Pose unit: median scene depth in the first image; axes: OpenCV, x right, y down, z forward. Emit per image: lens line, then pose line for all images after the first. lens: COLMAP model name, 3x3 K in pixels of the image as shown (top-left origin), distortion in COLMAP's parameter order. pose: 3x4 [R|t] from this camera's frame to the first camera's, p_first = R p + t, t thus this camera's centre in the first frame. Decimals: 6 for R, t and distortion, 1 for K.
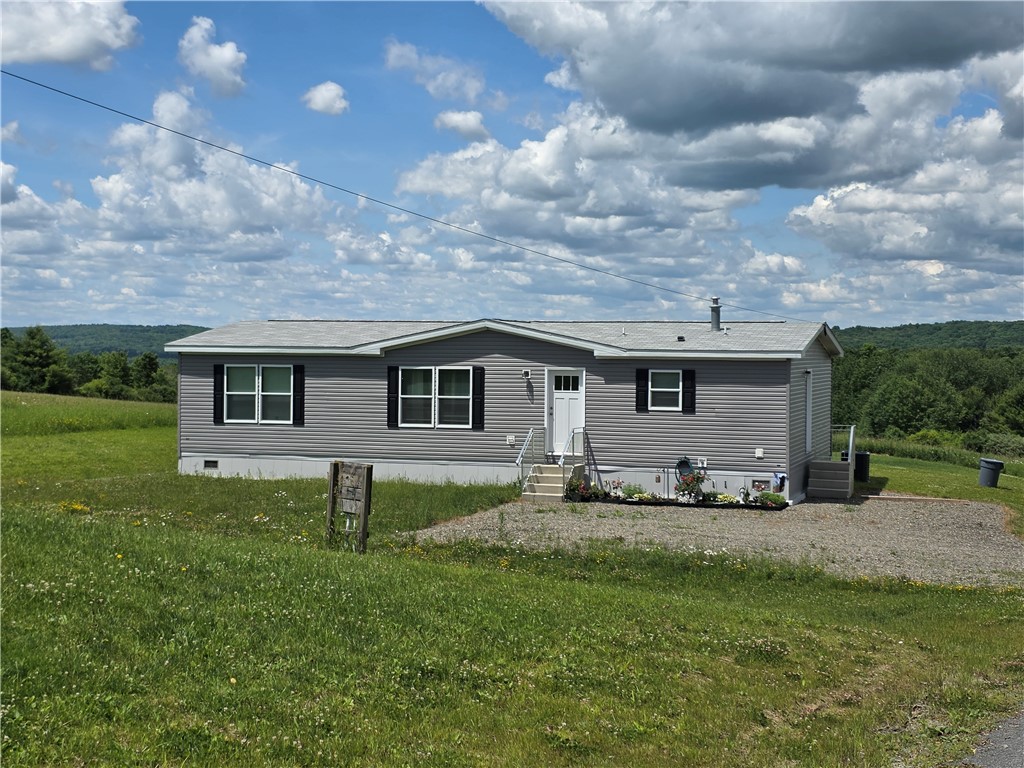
lens RADIAL K [[1471.5, 0, 512.0], [0, 1471.5, 384.0], [0, 0, 1]] dist [0.171765, -0.590206]
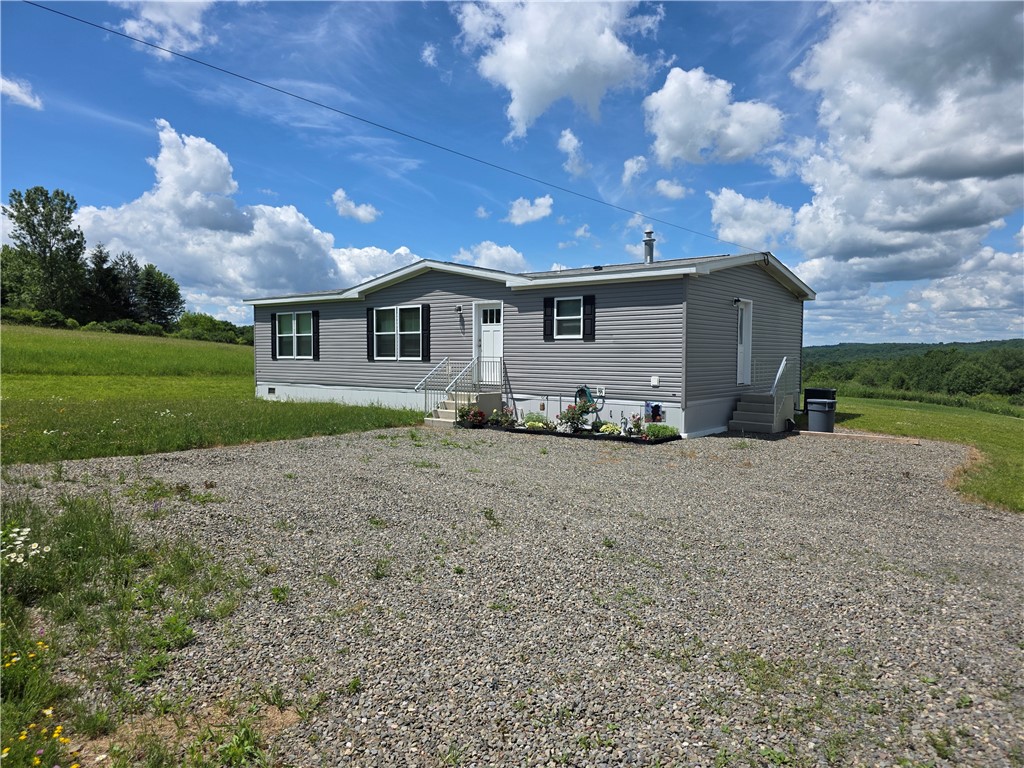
lens RADIAL K [[670.1, 0, 529.4], [0, 670.1, 379.1], [0, 0, 1]] dist [0.088955, -0.106433]
pose [[0.946532, 0.007467, -0.322523, 0.217333], [-0.003959, 0.999926, 0.011533, 0.038907], [0.322585, -0.009639, 0.946491, 0.551281]]
